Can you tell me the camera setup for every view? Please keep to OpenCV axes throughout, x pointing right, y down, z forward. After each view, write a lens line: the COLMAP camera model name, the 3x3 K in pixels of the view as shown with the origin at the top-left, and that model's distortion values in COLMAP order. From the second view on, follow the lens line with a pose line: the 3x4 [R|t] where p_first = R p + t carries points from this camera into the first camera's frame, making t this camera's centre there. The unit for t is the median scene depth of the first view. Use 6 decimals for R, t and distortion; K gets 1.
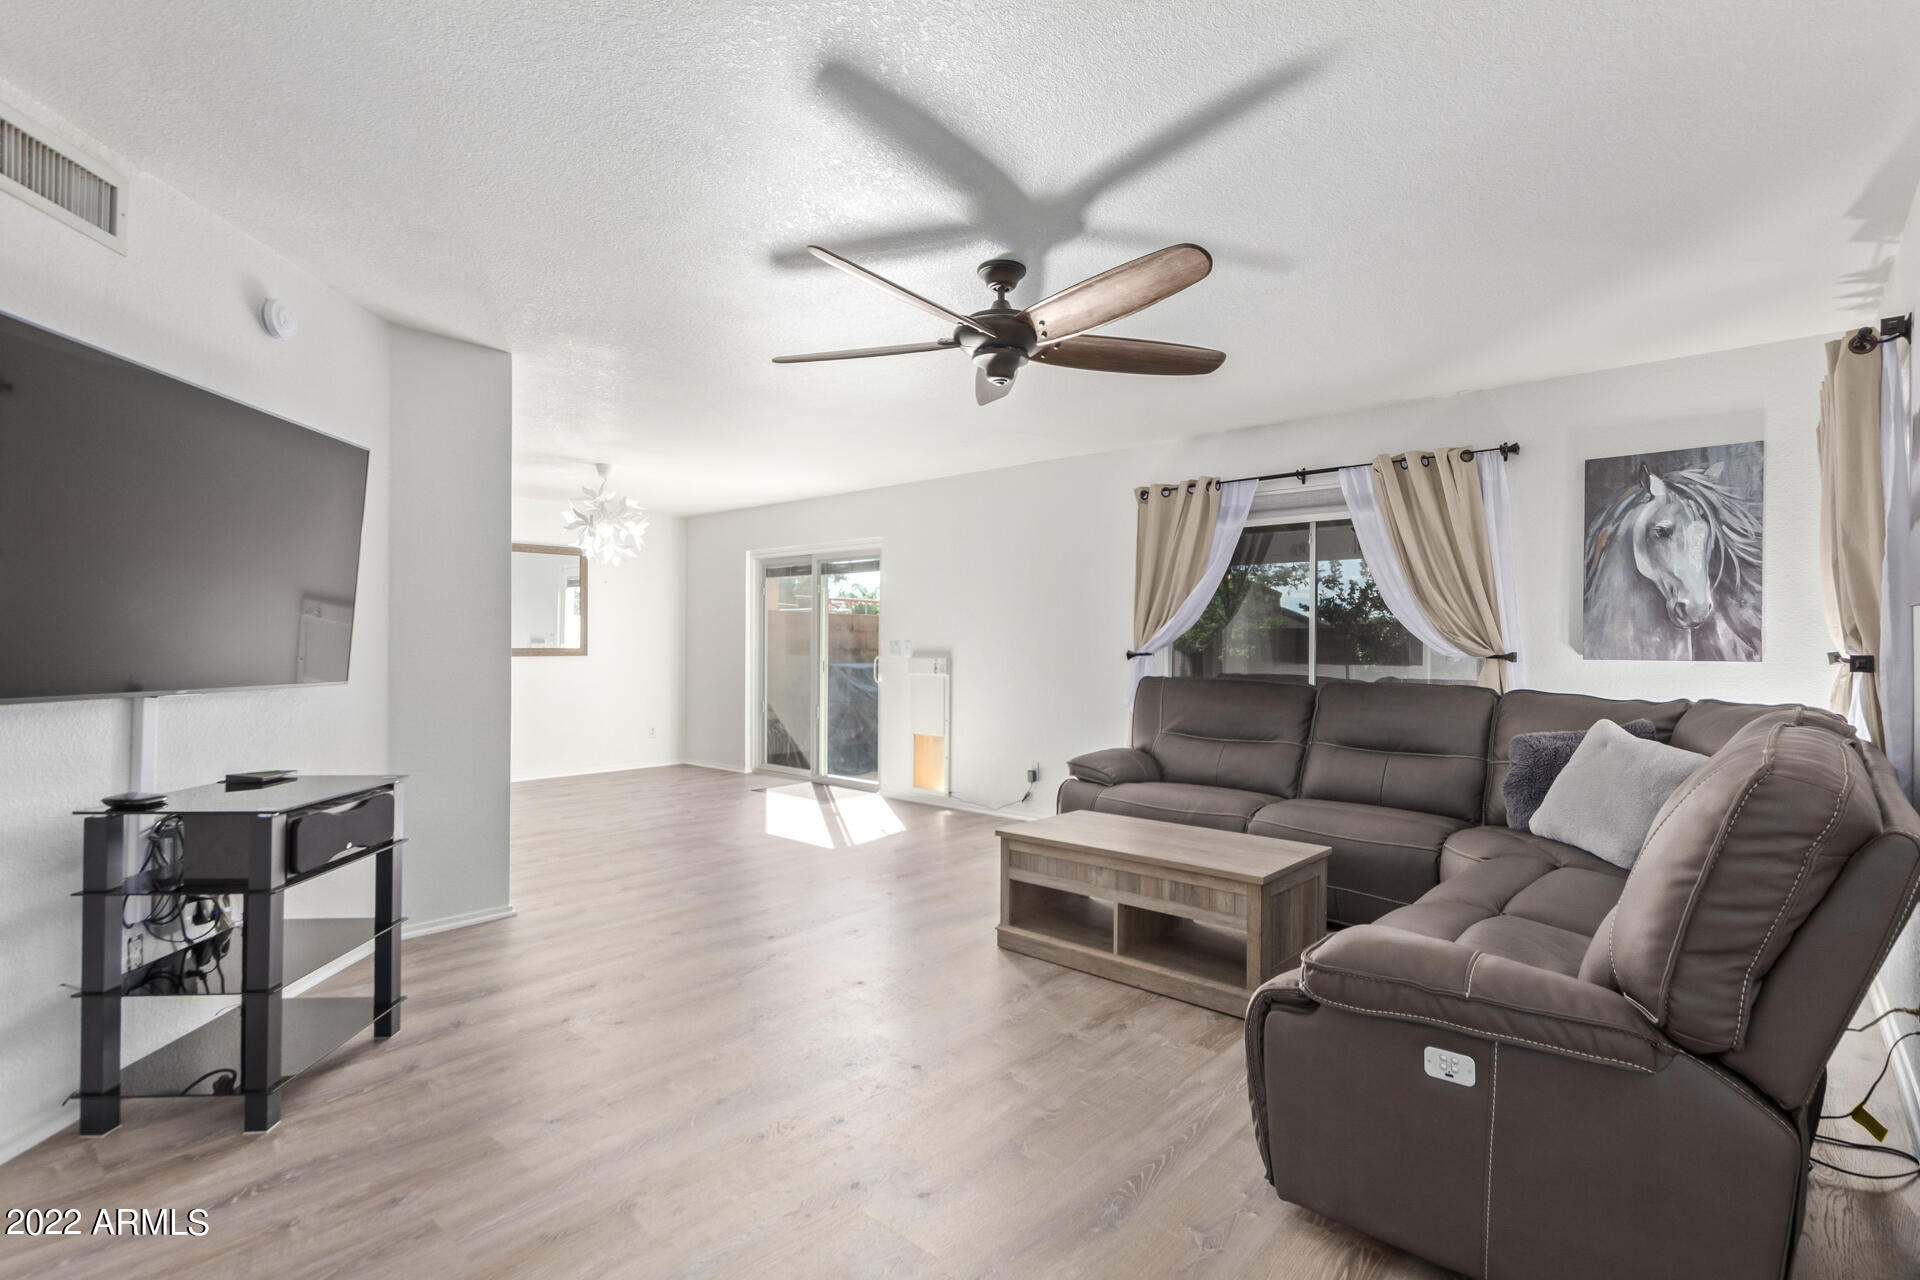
lens RADIAL K [[882.6, 0, 970.2], [0, 882.6, 636.3], [0, 0, 1]] dist [0.005558, -0.000969]
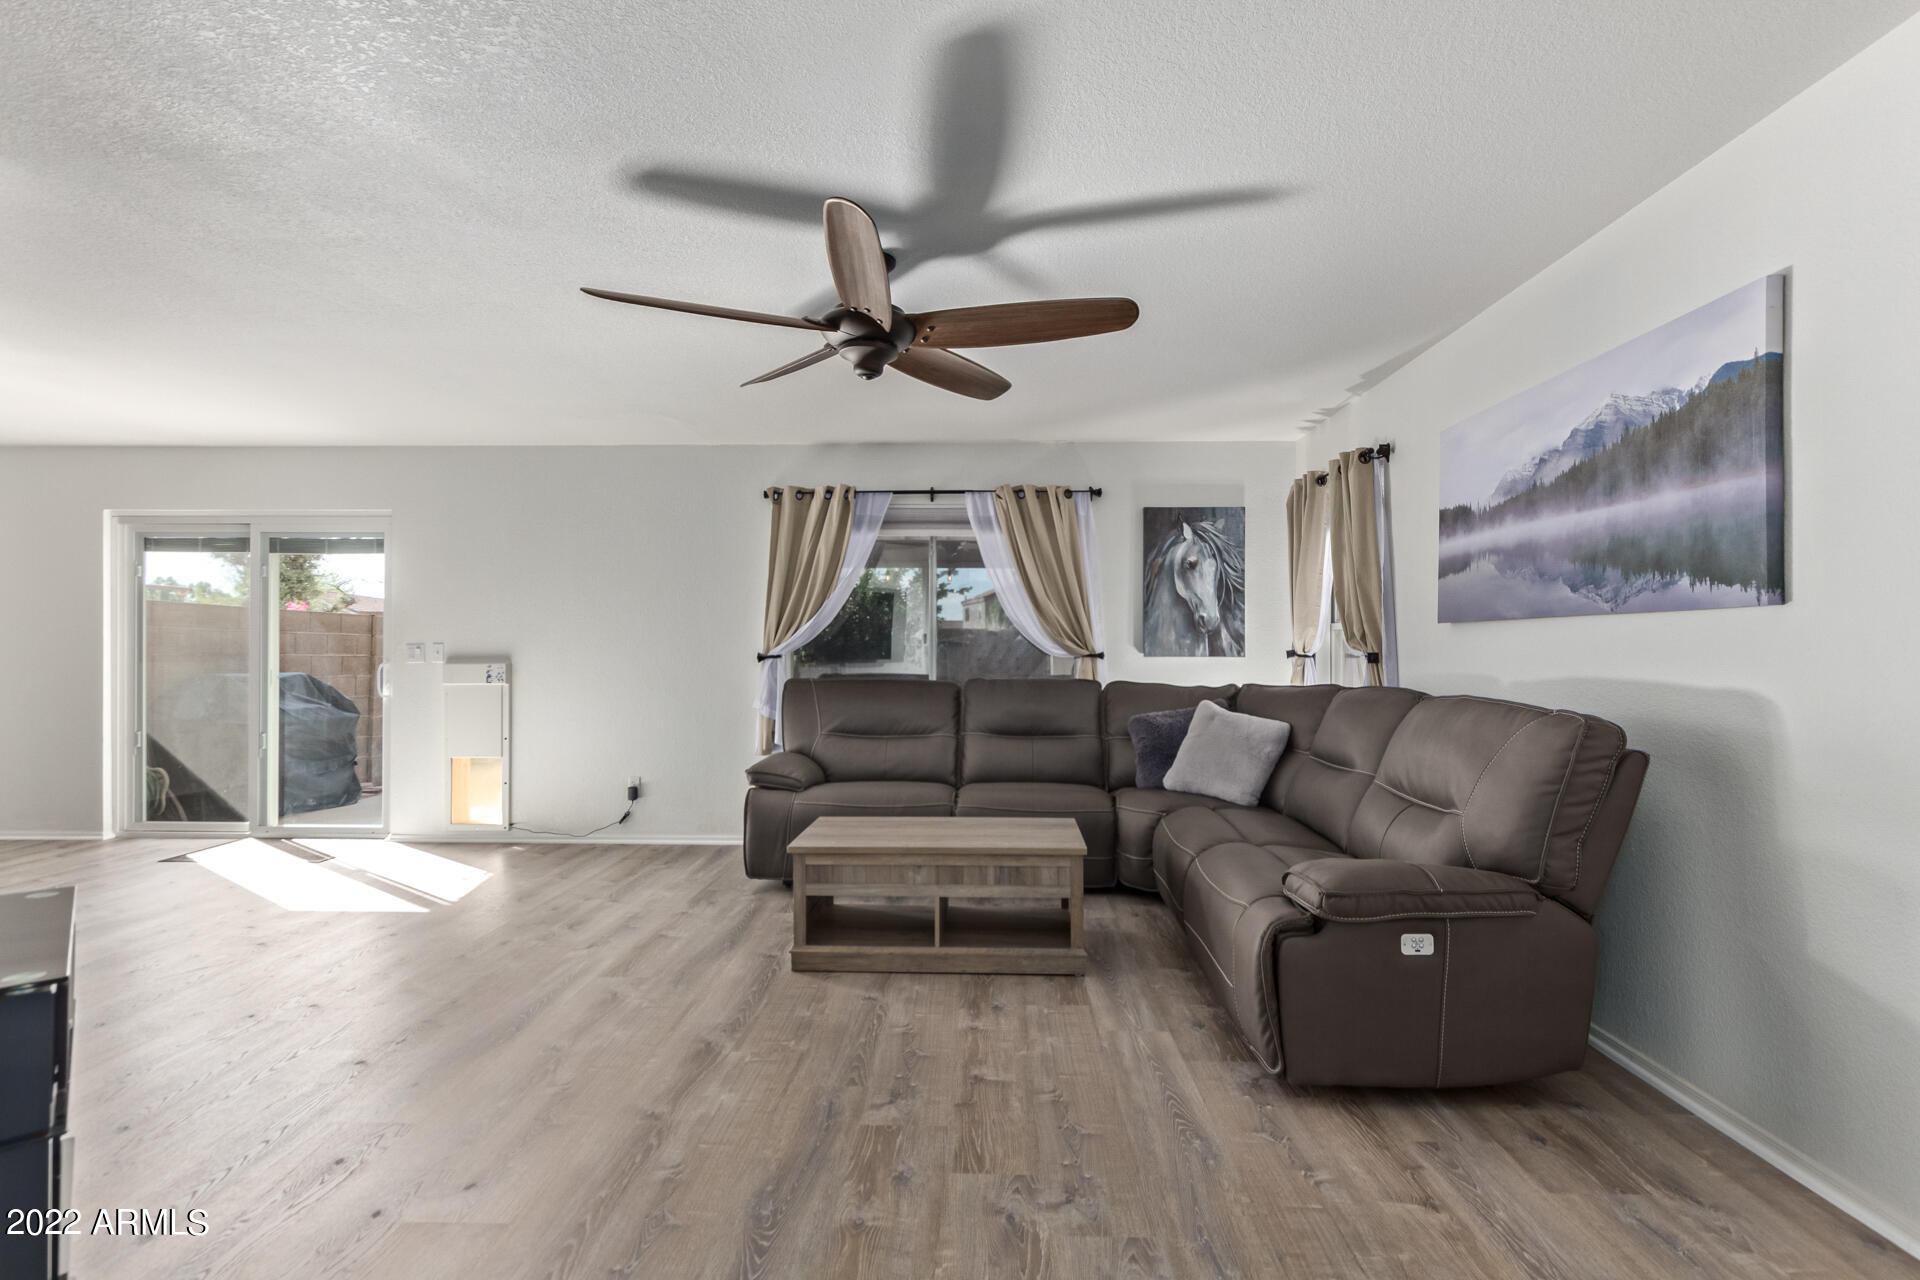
lens RADIAL K [[882.6, 0, 966.4], [0, 882.6, 638.2], [0, 0, 1]] dist [0.005558, -0.000969]
pose [[0.781098, 0.001693, 0.624406, -0.363344], [-0.003036, 0.999995, 0.001086, -0.002653], [-0.624401, -0.002744, 0.781099, 0.135928]]
